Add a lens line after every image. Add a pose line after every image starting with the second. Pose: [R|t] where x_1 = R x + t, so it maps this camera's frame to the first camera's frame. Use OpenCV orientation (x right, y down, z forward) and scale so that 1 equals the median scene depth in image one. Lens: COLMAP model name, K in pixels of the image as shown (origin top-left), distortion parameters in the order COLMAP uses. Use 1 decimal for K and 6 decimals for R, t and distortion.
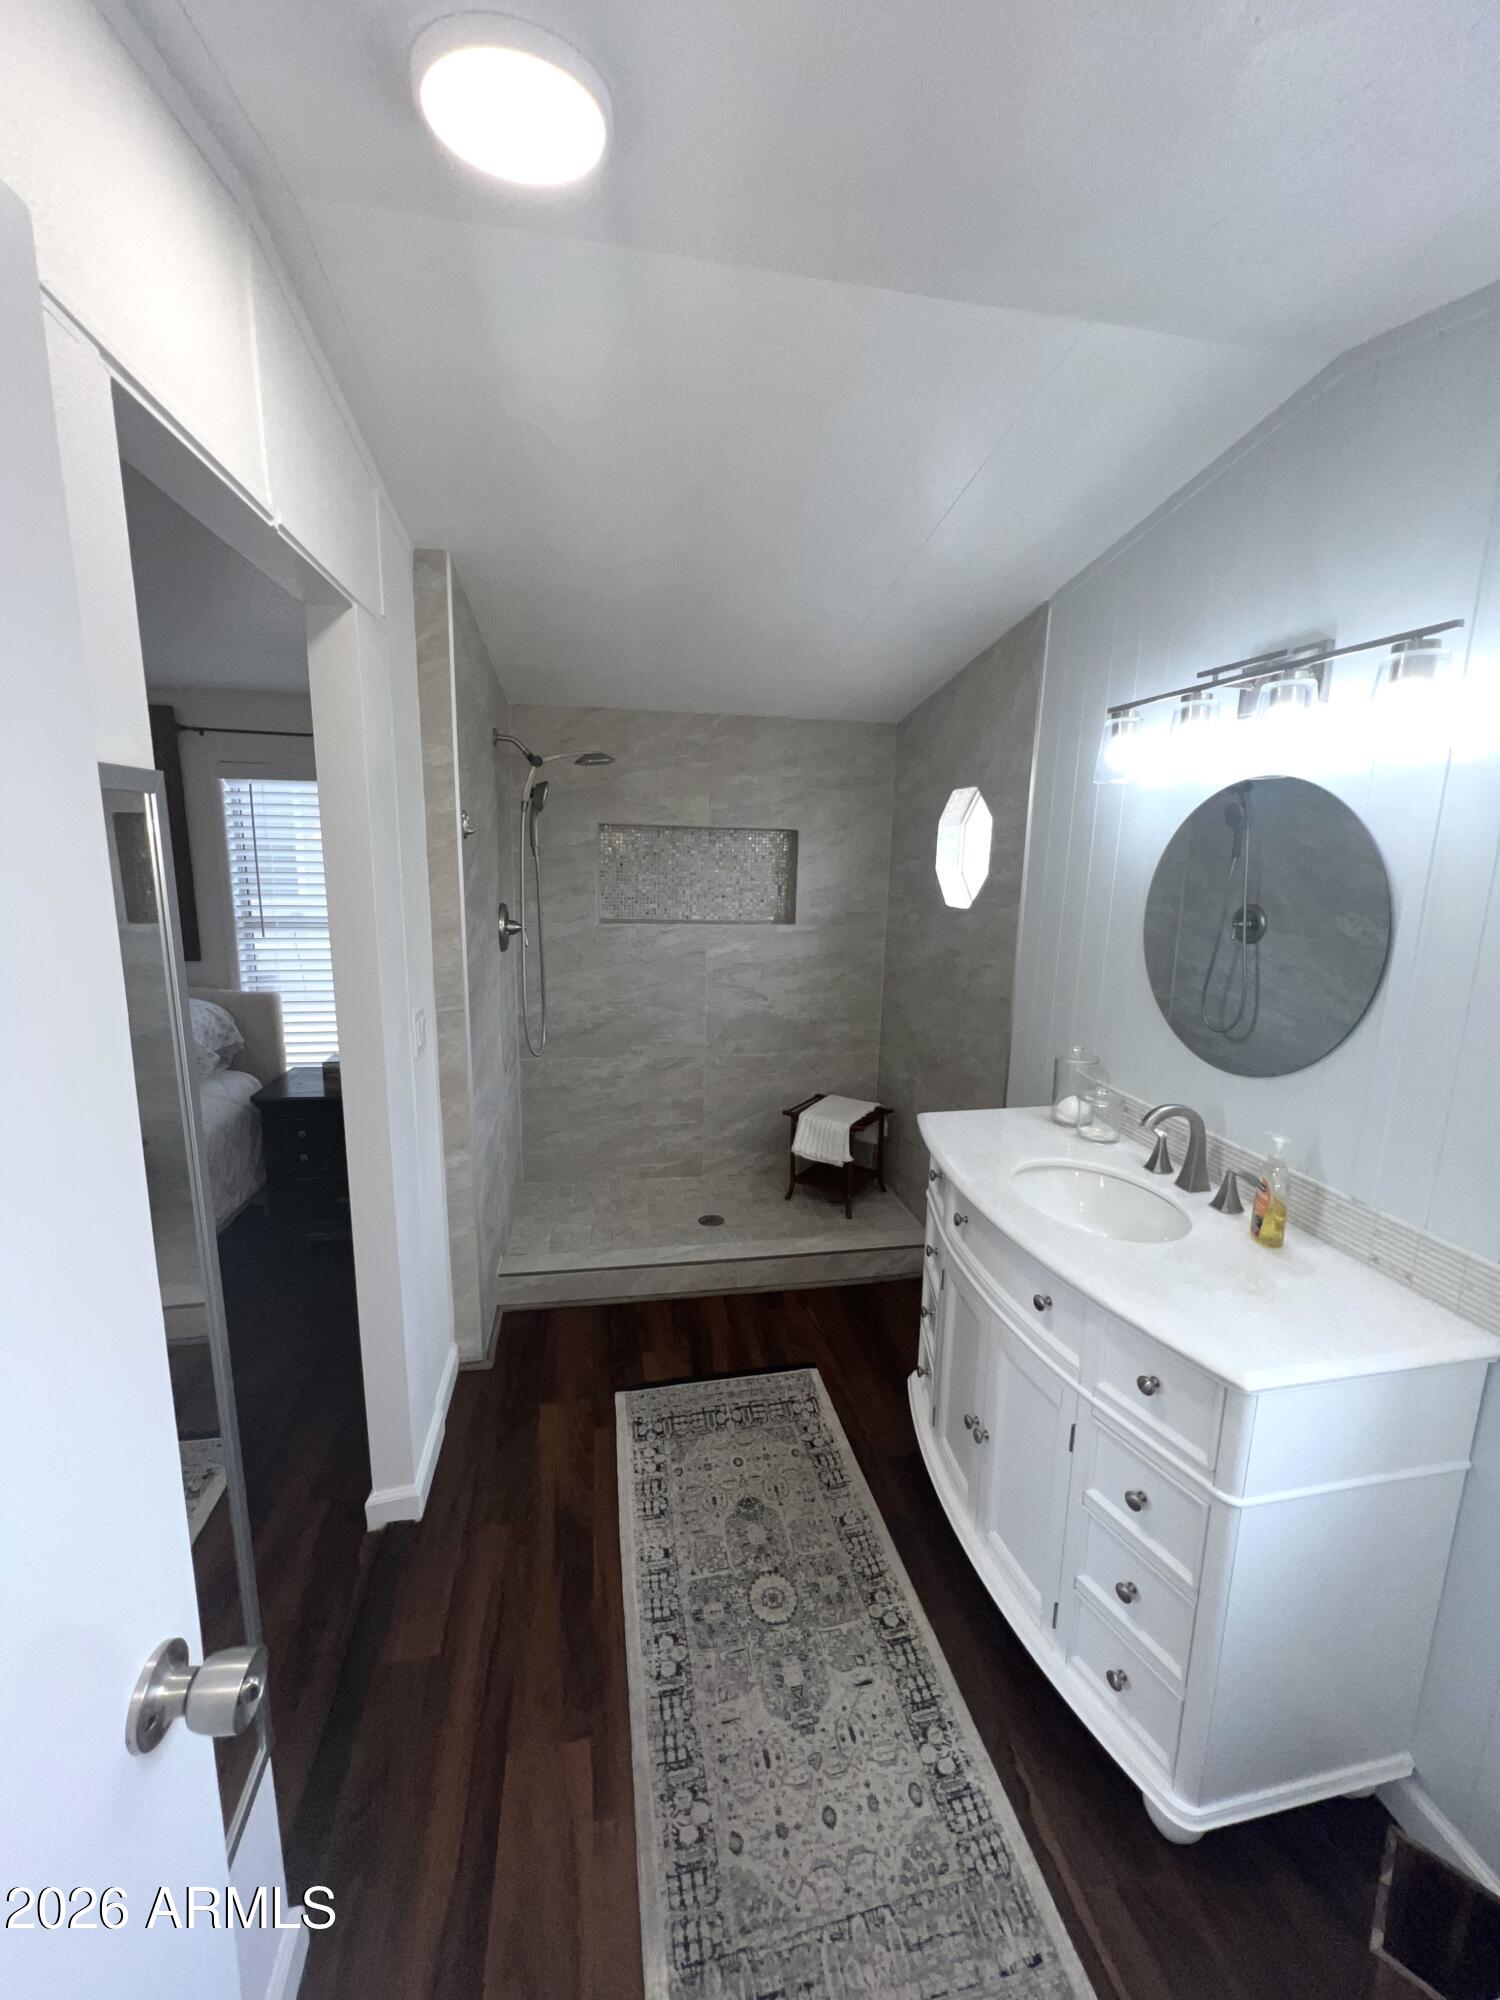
lens RADIAL K [[800.9, 0, 756.6], [0, 800.9, 994.1], [0, 0, 1]] dist [-0.000322, 0.000493]
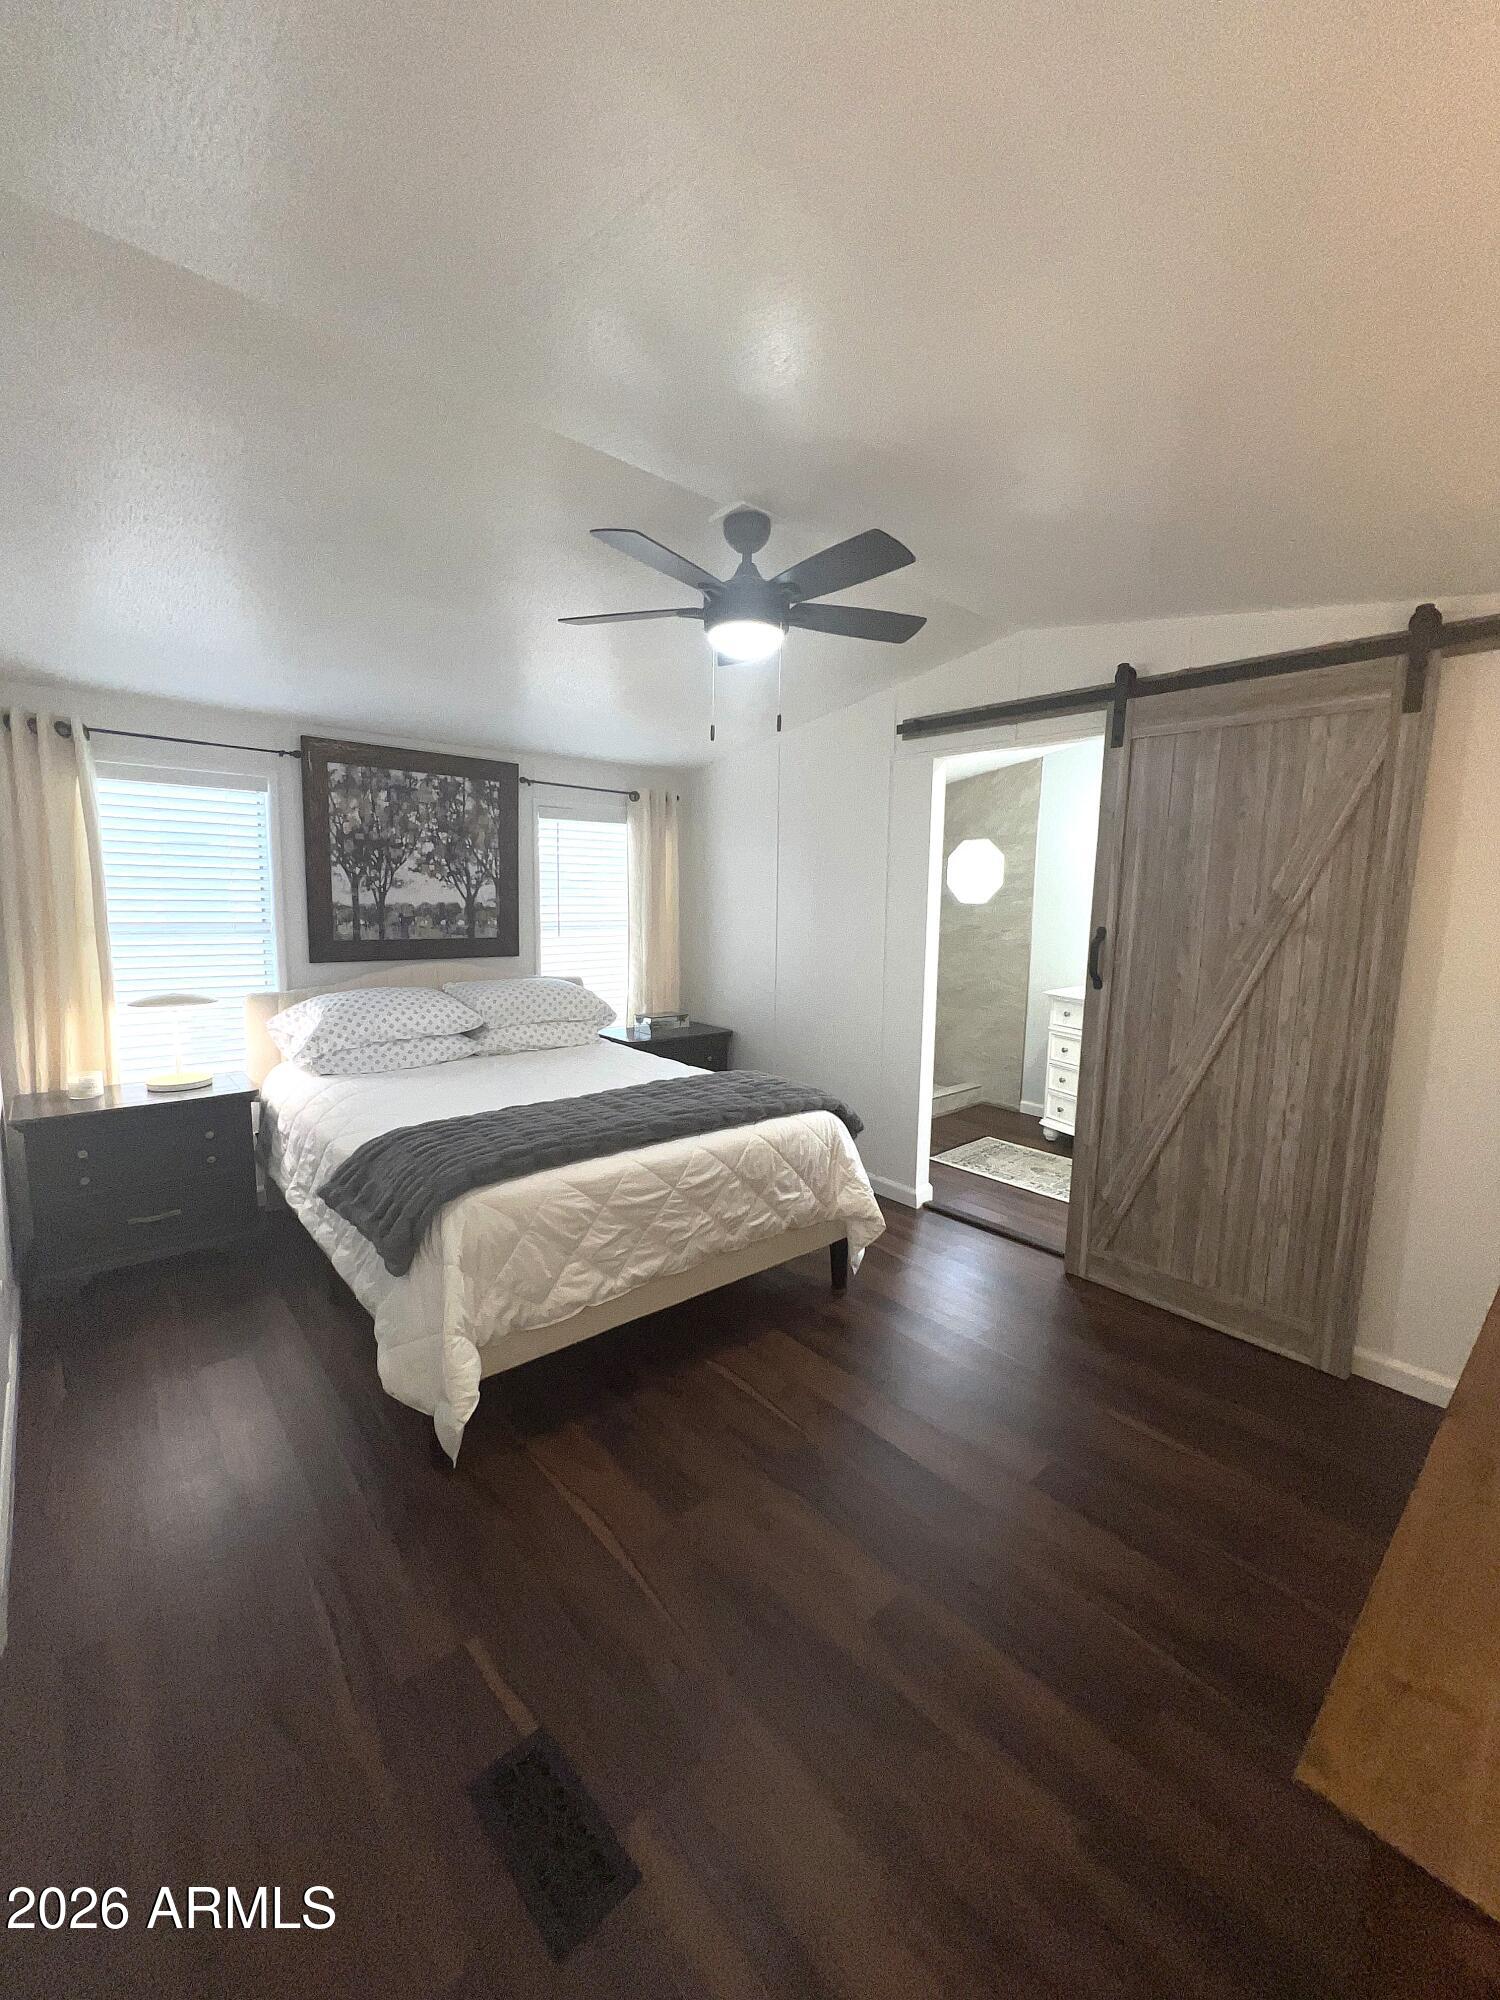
lens RADIAL K [[800.9, 0, 756.6], [0, 800.9, 994.1], [0, 0, 1]] dist [-0.000322, 0.000493]
pose [[0.863832, -0.071811, 0.498635, -1.180161], [0.091650, 0.995672, -0.015383, 0.089311], [-0.495373, 0.058988, 0.866676, -0.368543]]
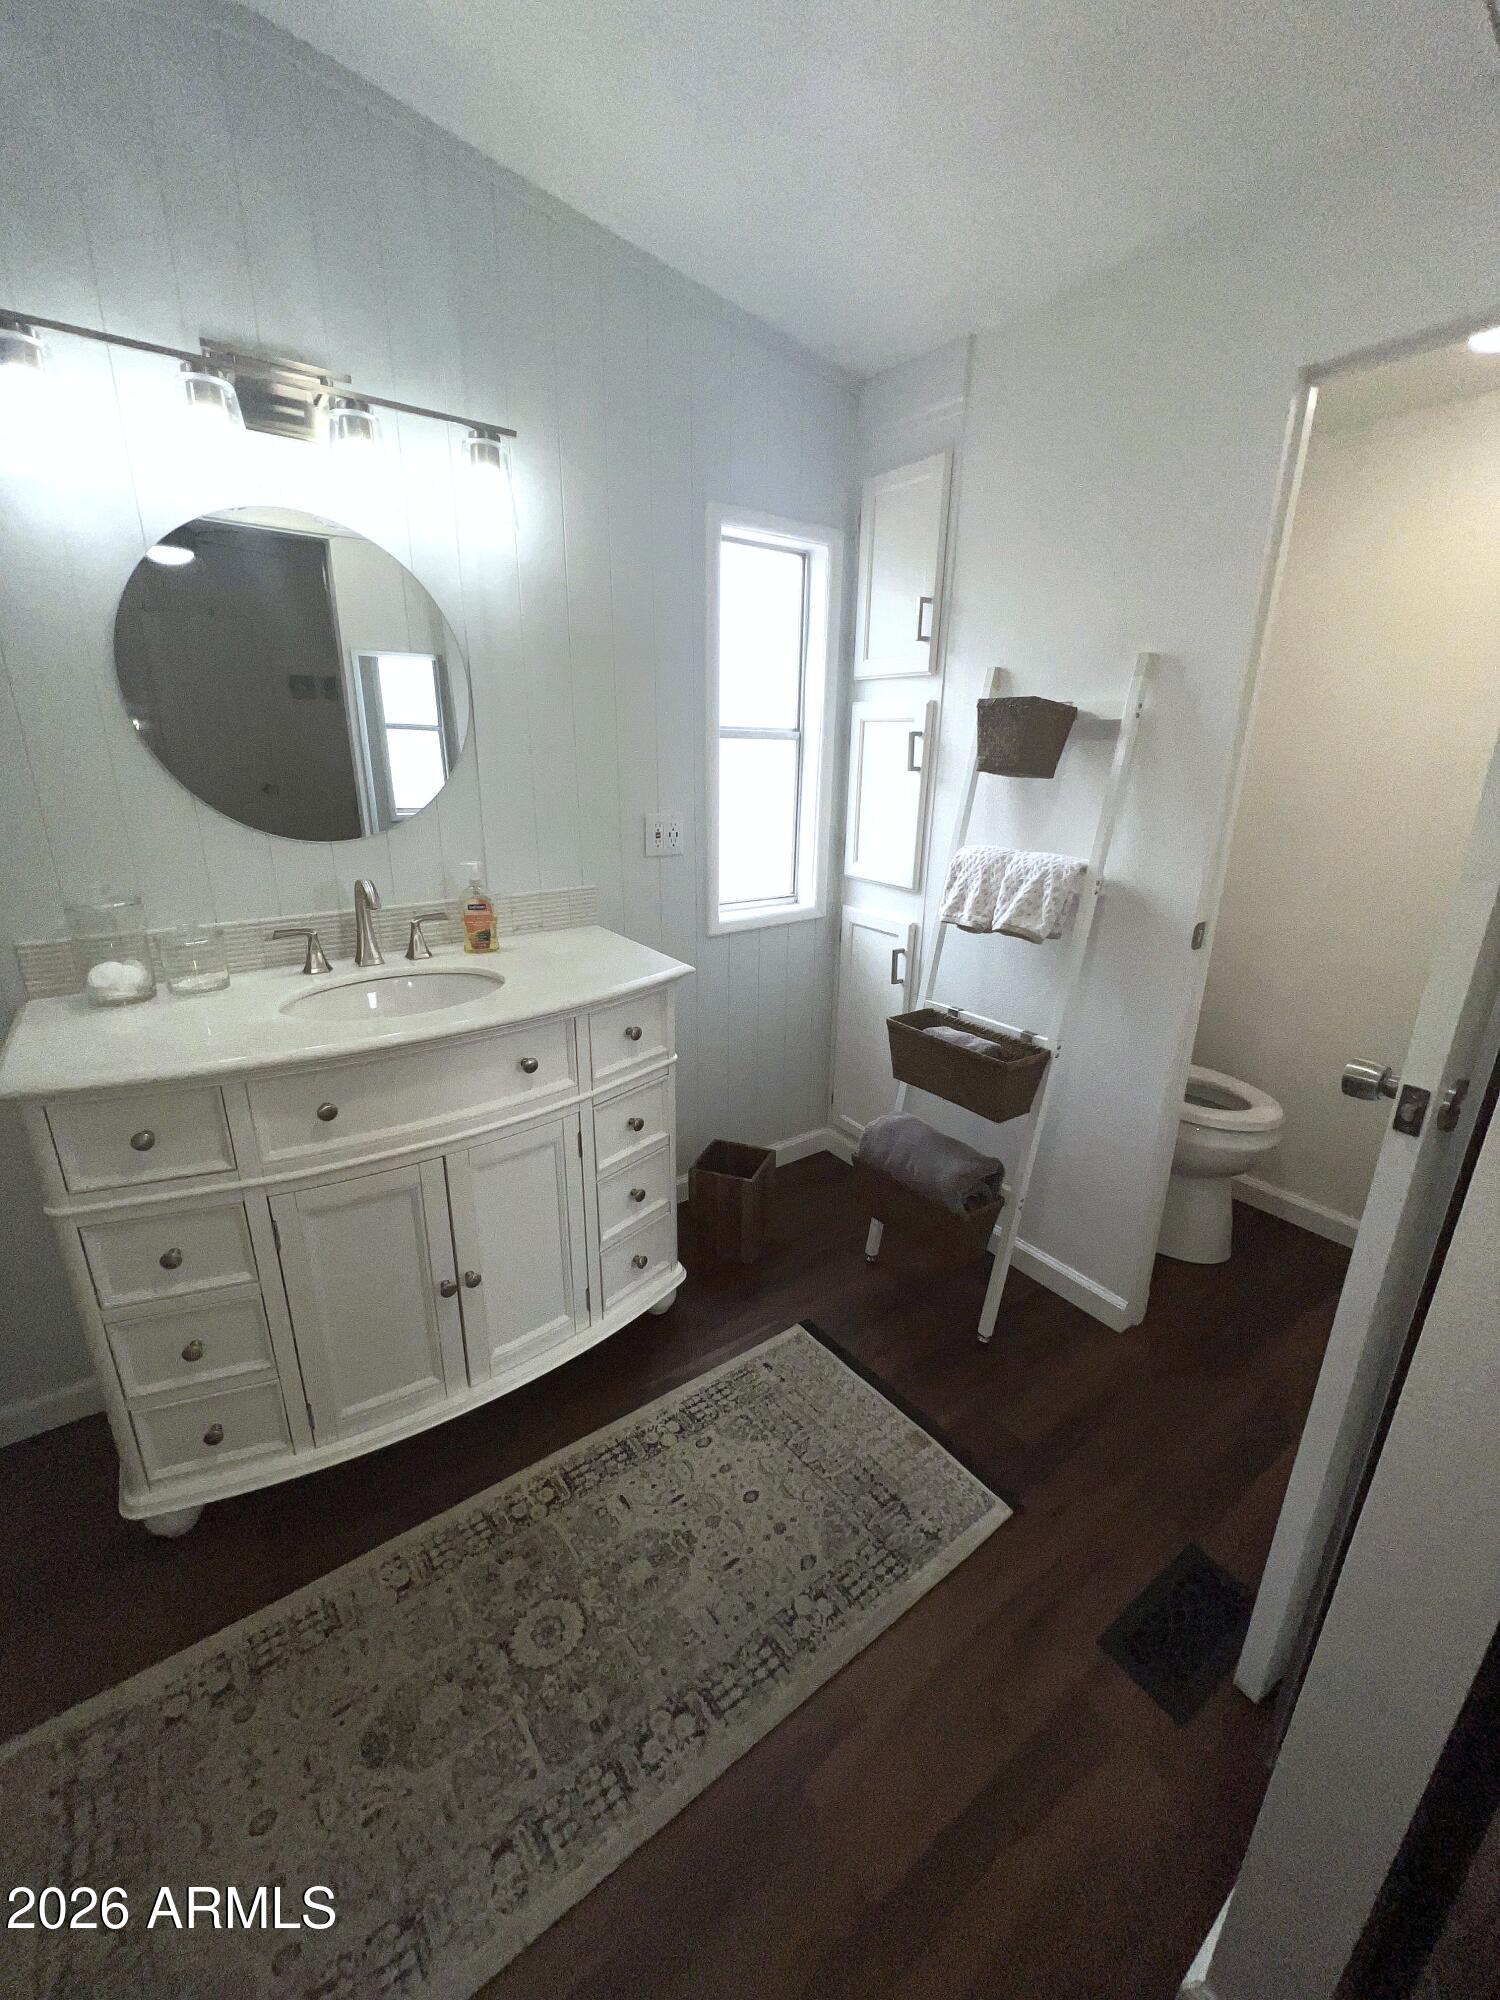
lens RADIAL K [[800.9, 0, 756.6], [0, 800.9, 994.1], [0, 0, 1]] dist [-0.000322, 0.000493]
pose [[-0.420072, -0.300425, 0.856320, -0.312095], [0.141697, 0.910326, 0.388882, -0.024739], [-0.896360, 0.284697, -0.339833, 0.551669]]
